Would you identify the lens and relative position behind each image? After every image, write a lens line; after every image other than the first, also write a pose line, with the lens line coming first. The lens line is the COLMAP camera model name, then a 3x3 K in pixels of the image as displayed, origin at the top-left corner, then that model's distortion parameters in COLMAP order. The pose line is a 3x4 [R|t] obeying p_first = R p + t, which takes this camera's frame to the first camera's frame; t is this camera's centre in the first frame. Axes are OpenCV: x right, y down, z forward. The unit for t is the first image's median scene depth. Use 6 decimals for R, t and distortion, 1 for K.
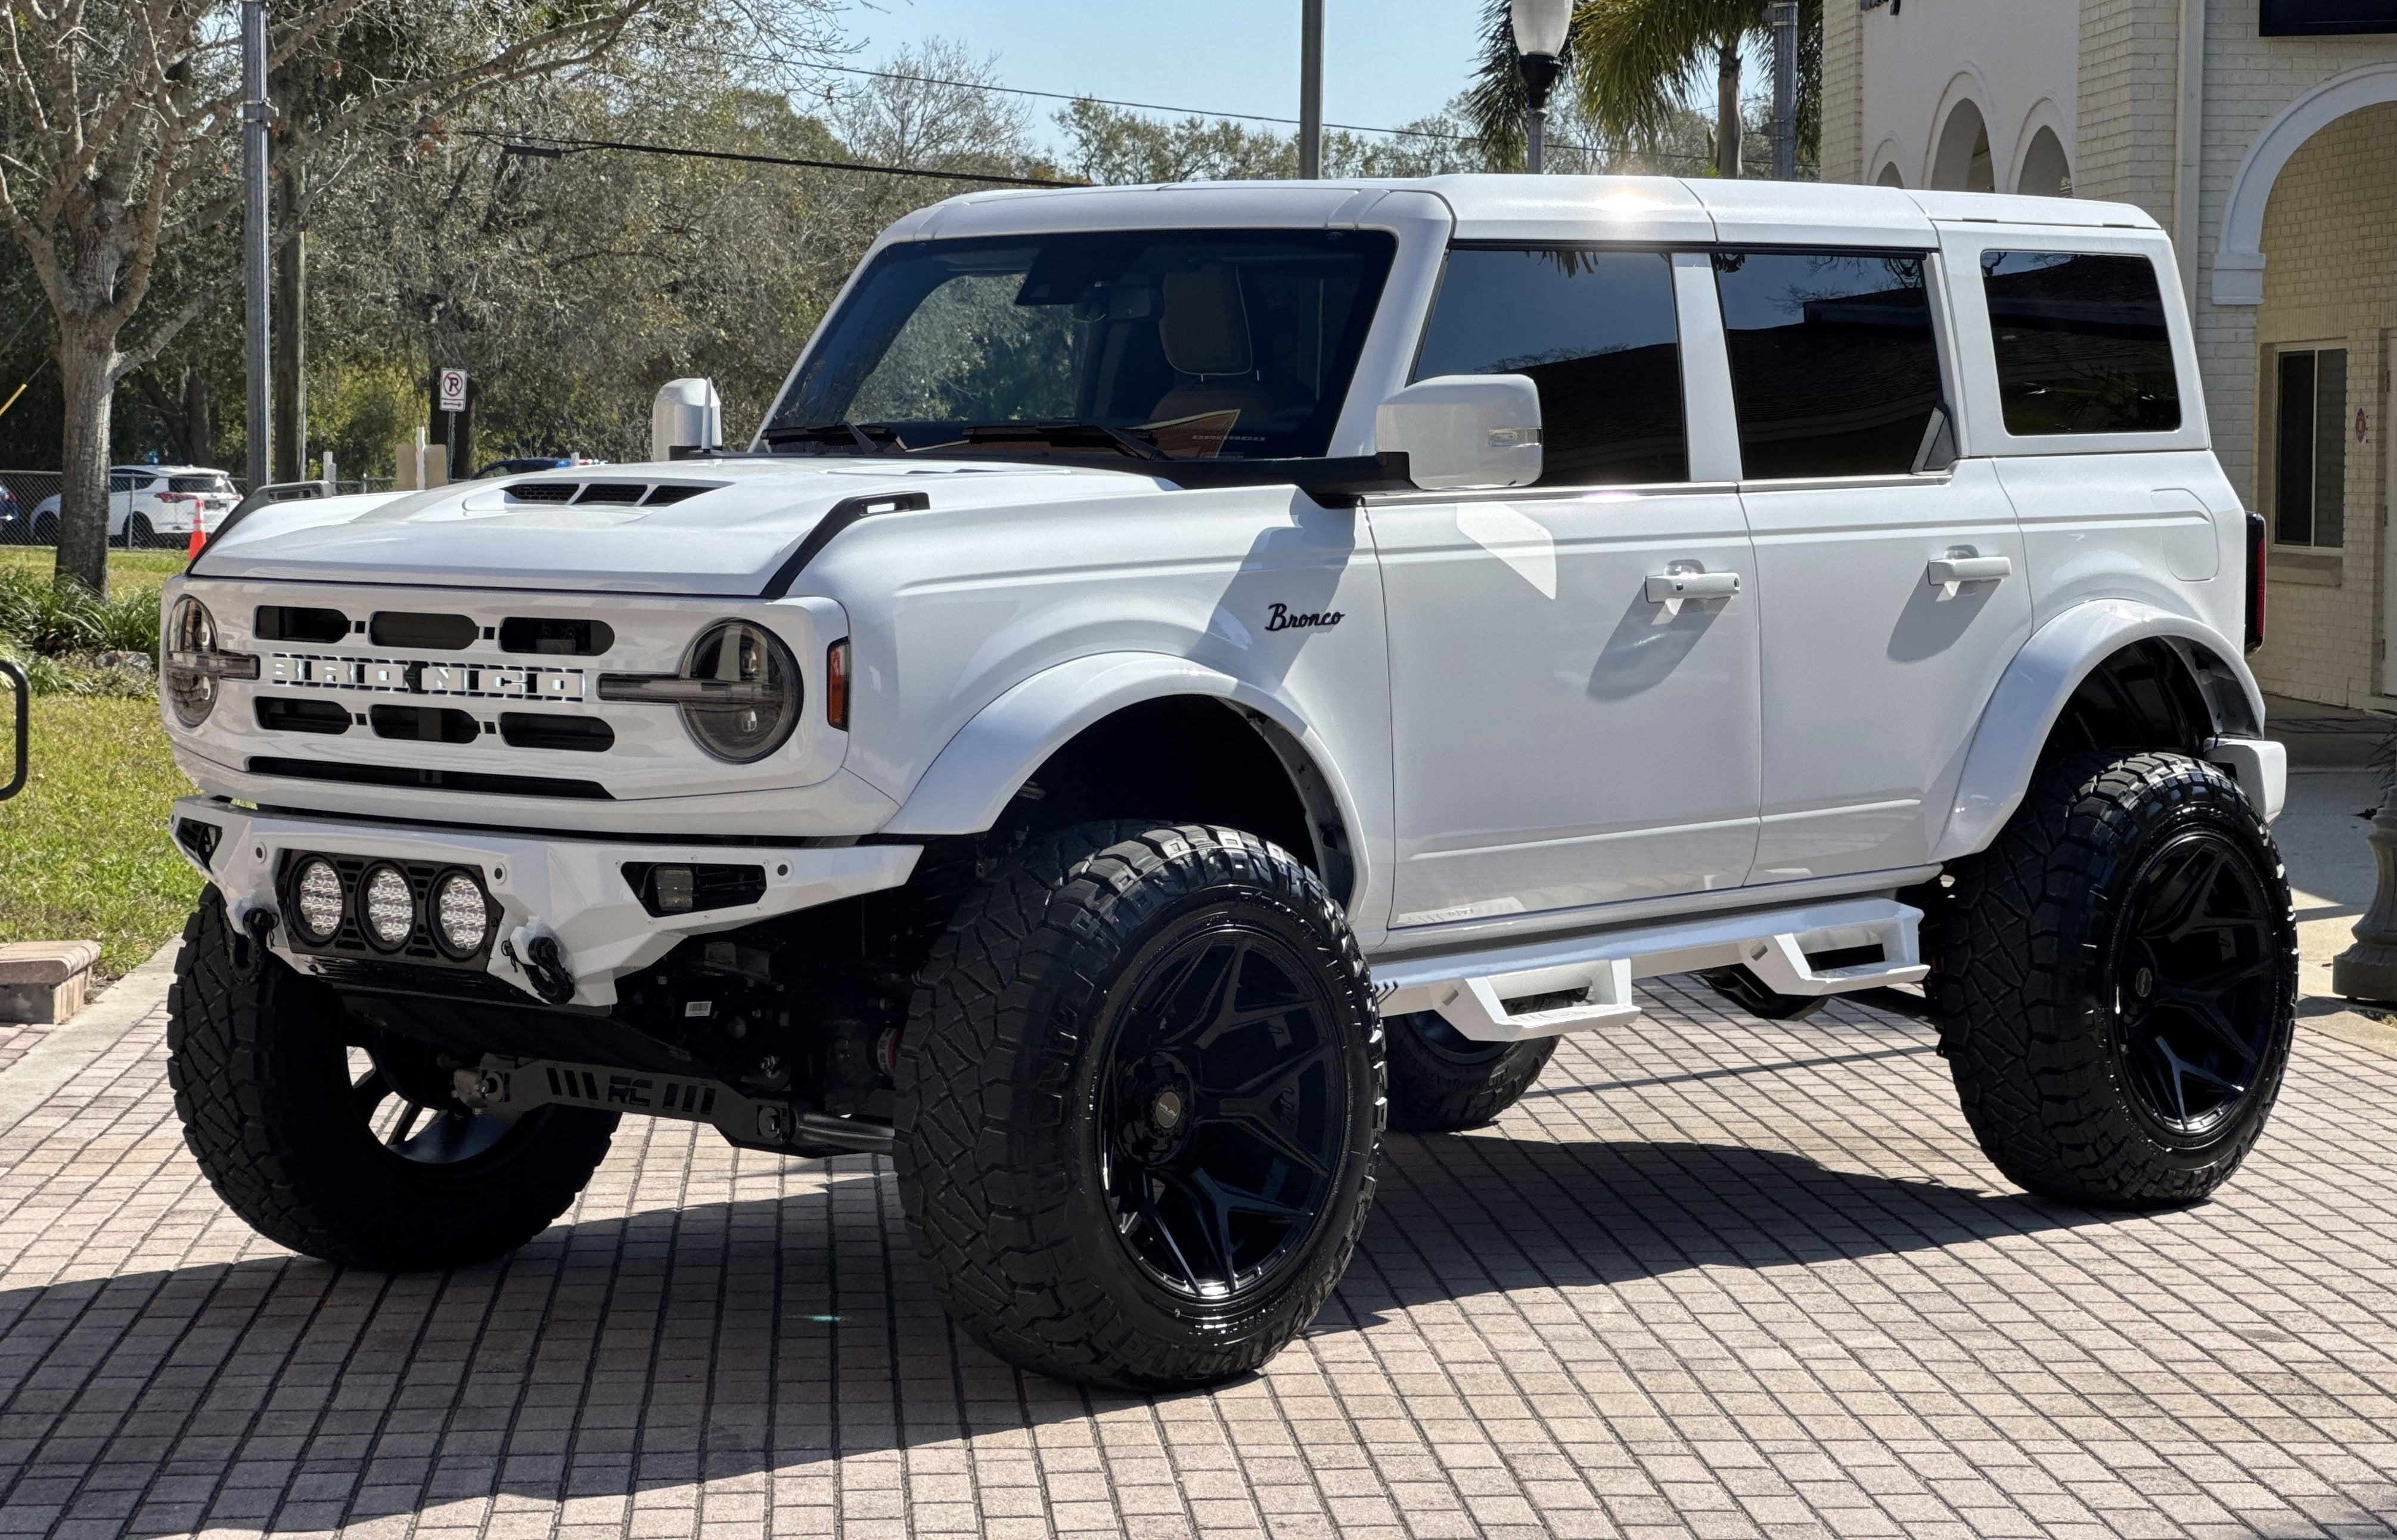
lens RADIAL K [[5311.6, 0, 1095.6], [0, 5311.6, 785.0], [0, 0, 1]] dist [0.236906, 0.000000]
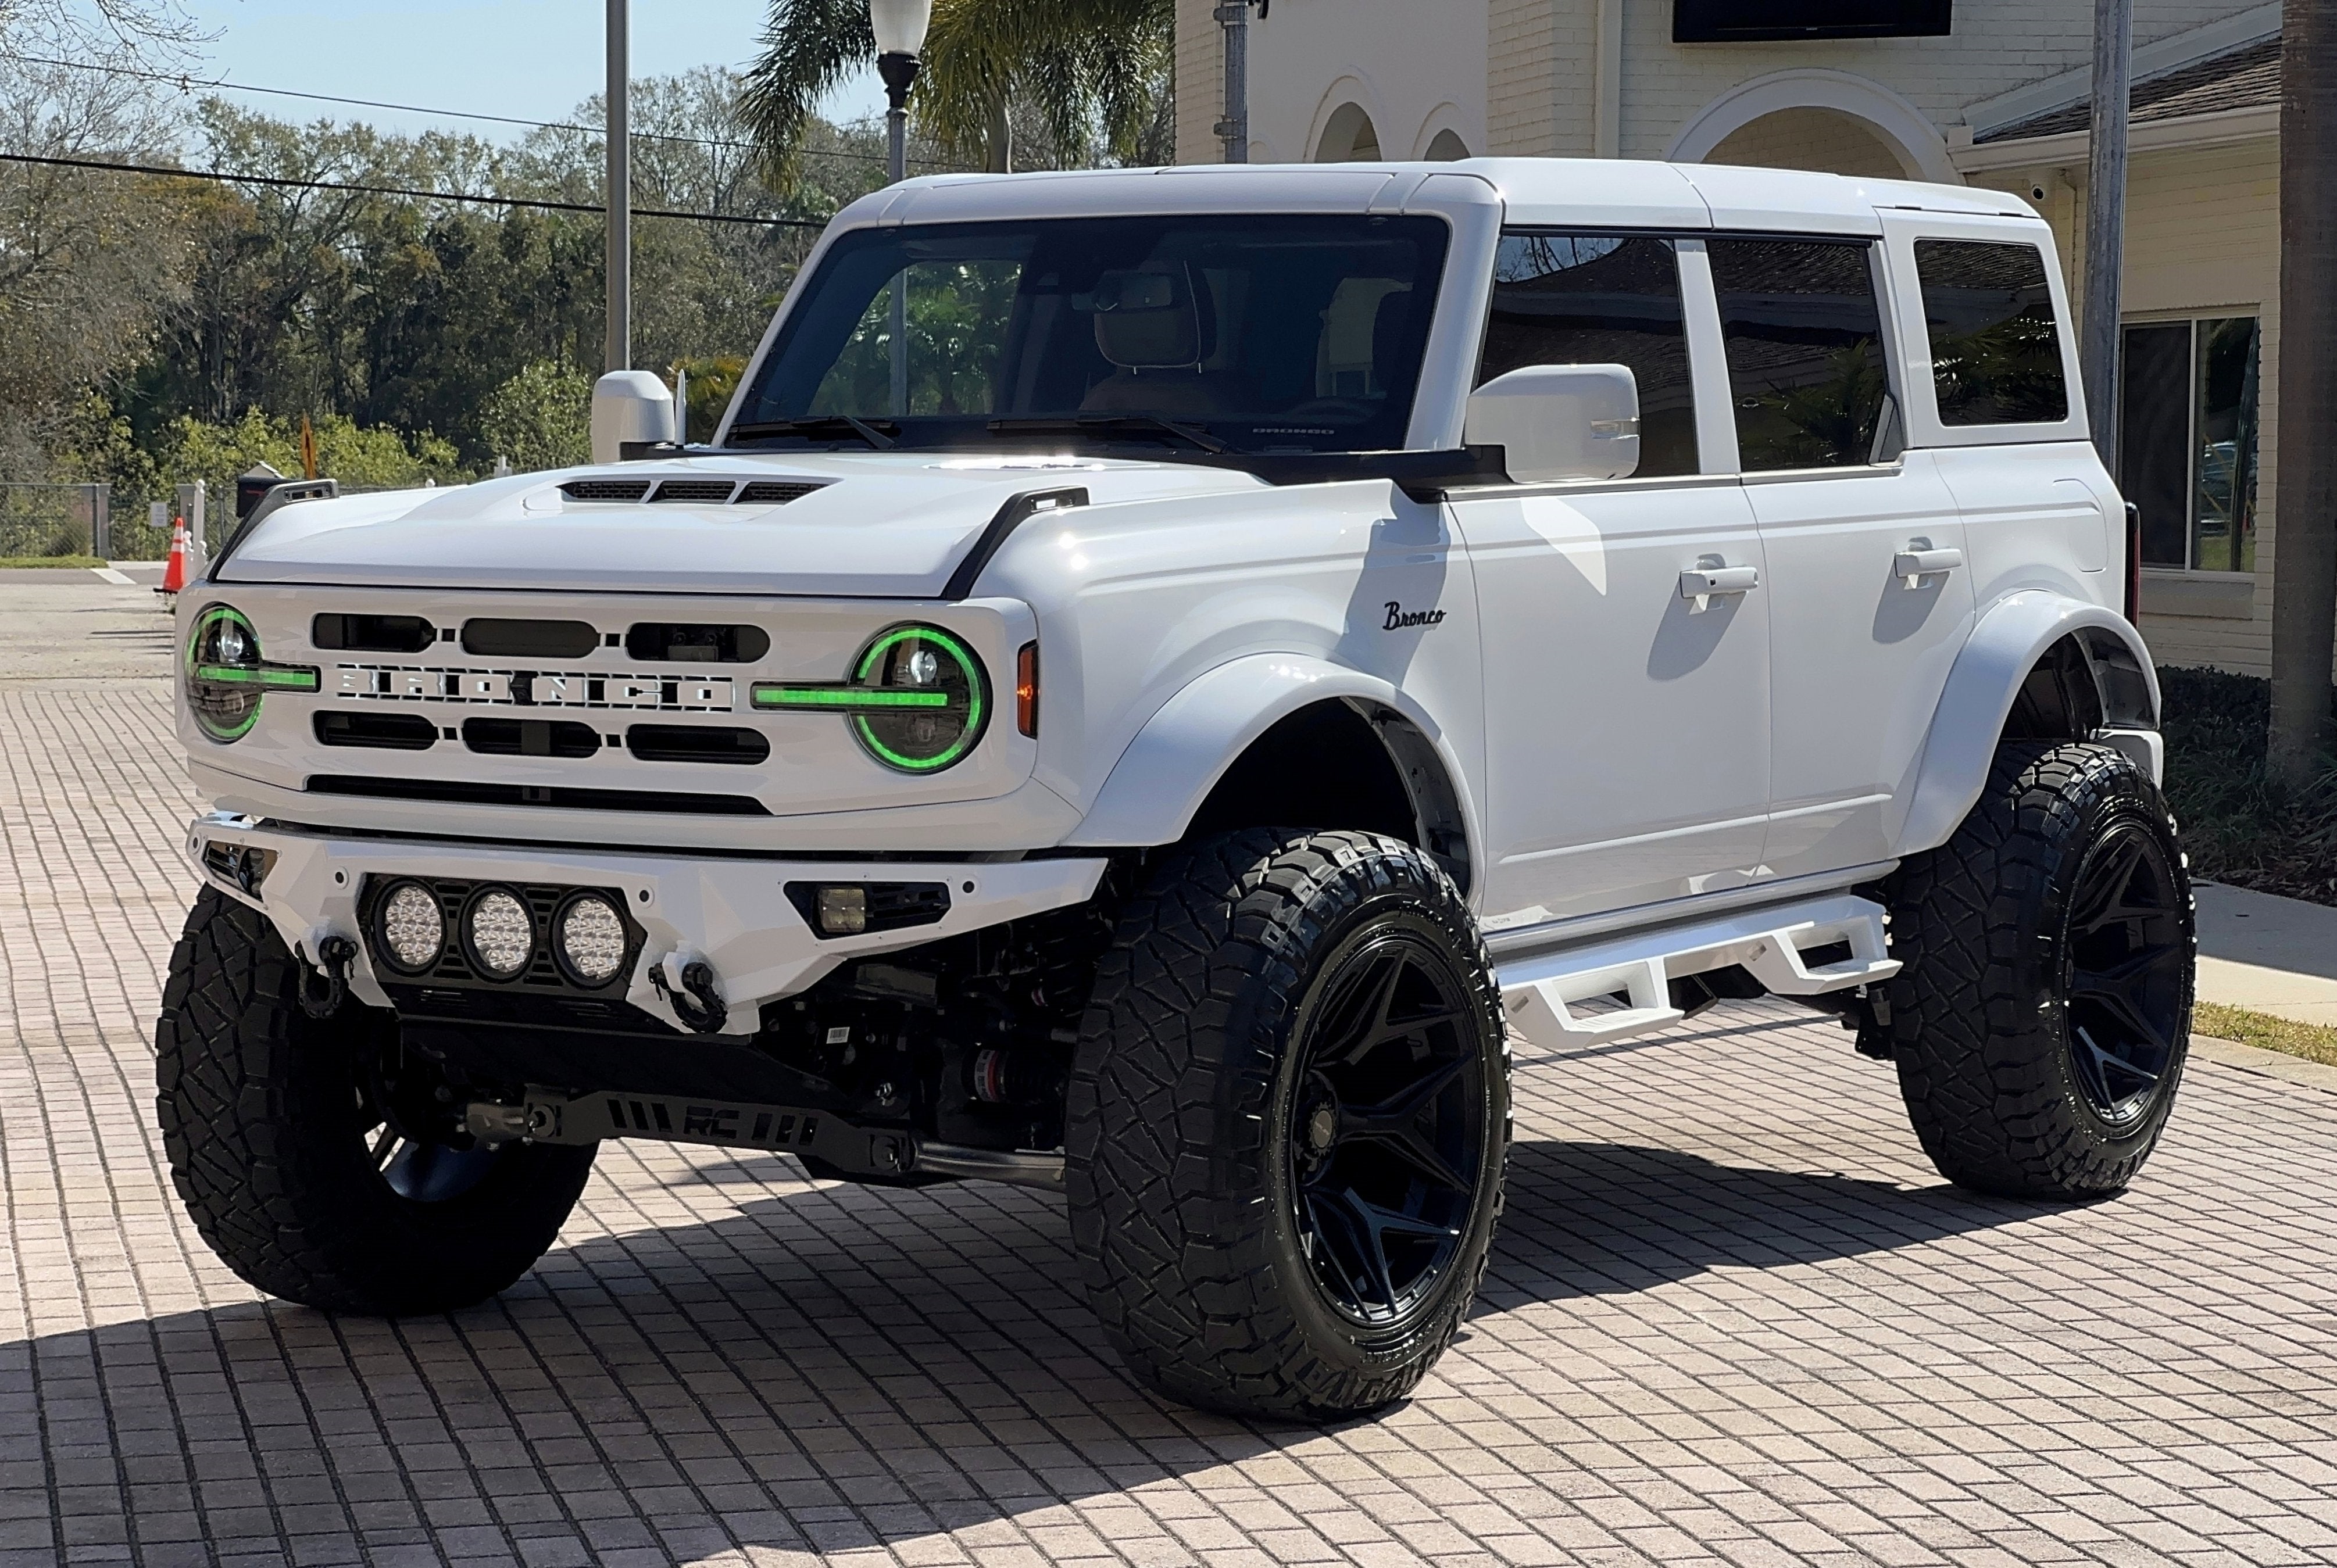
lens RADIAL K [[5237.5, 0, 1167.3], [0, 5237.5, 891.2], [0, 0, 1]] dist [0.186463, 0.000000]
pose [[0.986705, -0.017158, 0.161612, -0.162884], [0.013652, 0.999647, 0.022779, -0.003887], [-0.161945, -0.020270, 0.986591, 0.067737]]
